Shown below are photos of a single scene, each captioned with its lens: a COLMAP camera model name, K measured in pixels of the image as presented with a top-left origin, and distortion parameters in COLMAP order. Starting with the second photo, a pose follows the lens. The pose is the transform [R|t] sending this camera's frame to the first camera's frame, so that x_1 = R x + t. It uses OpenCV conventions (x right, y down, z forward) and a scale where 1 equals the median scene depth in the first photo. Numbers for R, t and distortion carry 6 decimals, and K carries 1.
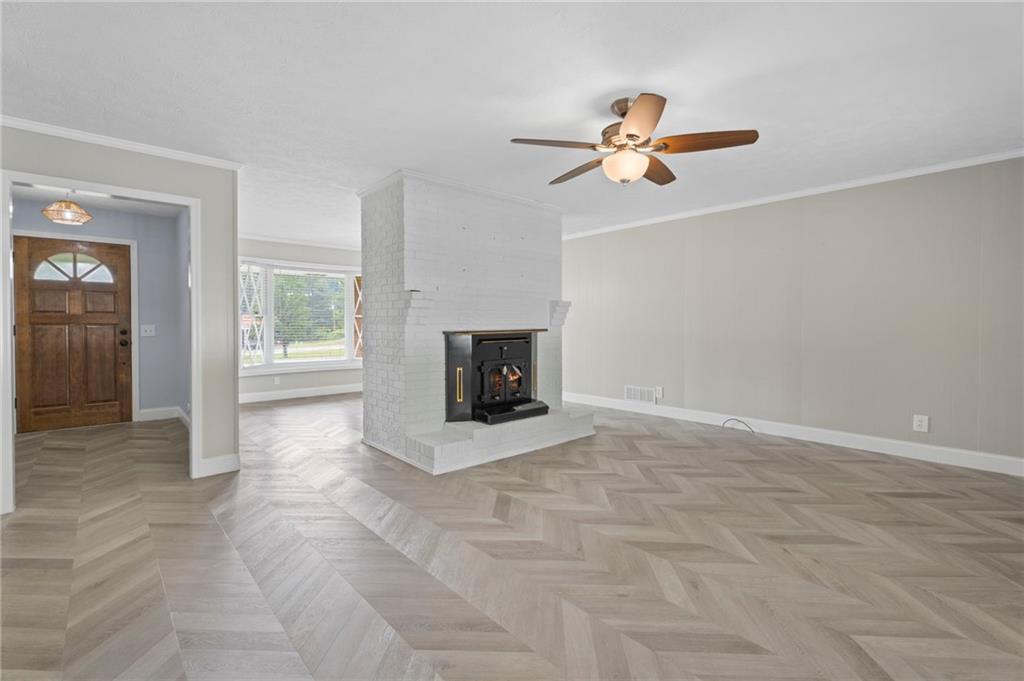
lens RADIAL K [[455.9, 0, 517.3], [0, 455.9, 332.8], [0, 0, 1]] dist [0.001482, 0.001758]
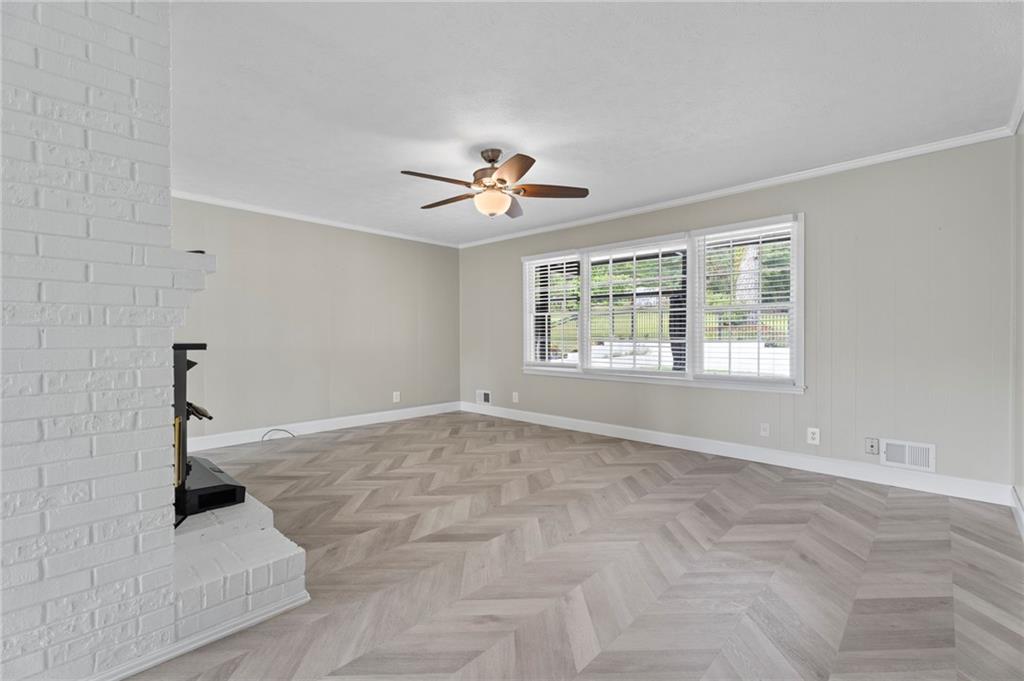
lens RADIAL K [[455.9, 0, 510.3], [0, 455.9, 342.7], [0, 0, 1]] dist [0.001482, 0.001758]
pose [[-0.069859, -0.016812, 0.997415, -0.838234], [0.020263, 0.999628, 0.018269, -0.006945], [-0.997351, 0.021487, -0.069492, 0.882629]]
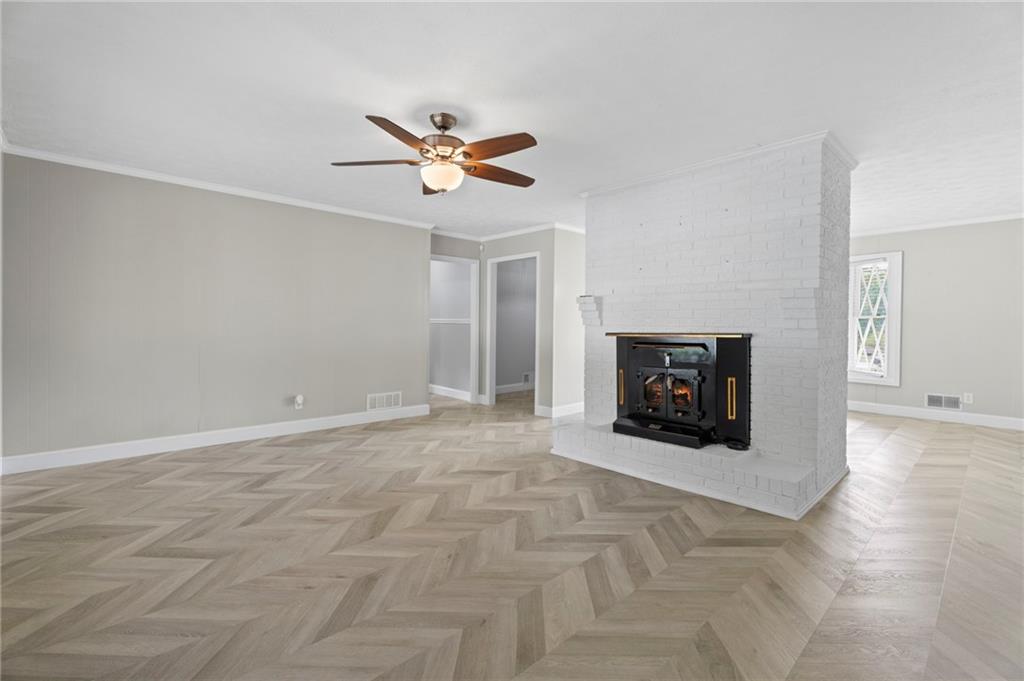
lens RADIAL K [[455.9, 0, 523.1], [0, 455.9, 330.7], [0, 0, 1]] dist [0.001482, 0.001758]
pose [[0.040312, 0.013055, -0.999102, 1.108955], [-0.025937, 0.999591, 0.012015, -0.018554], [0.998850, 0.025429, 0.040634, 0.974997]]
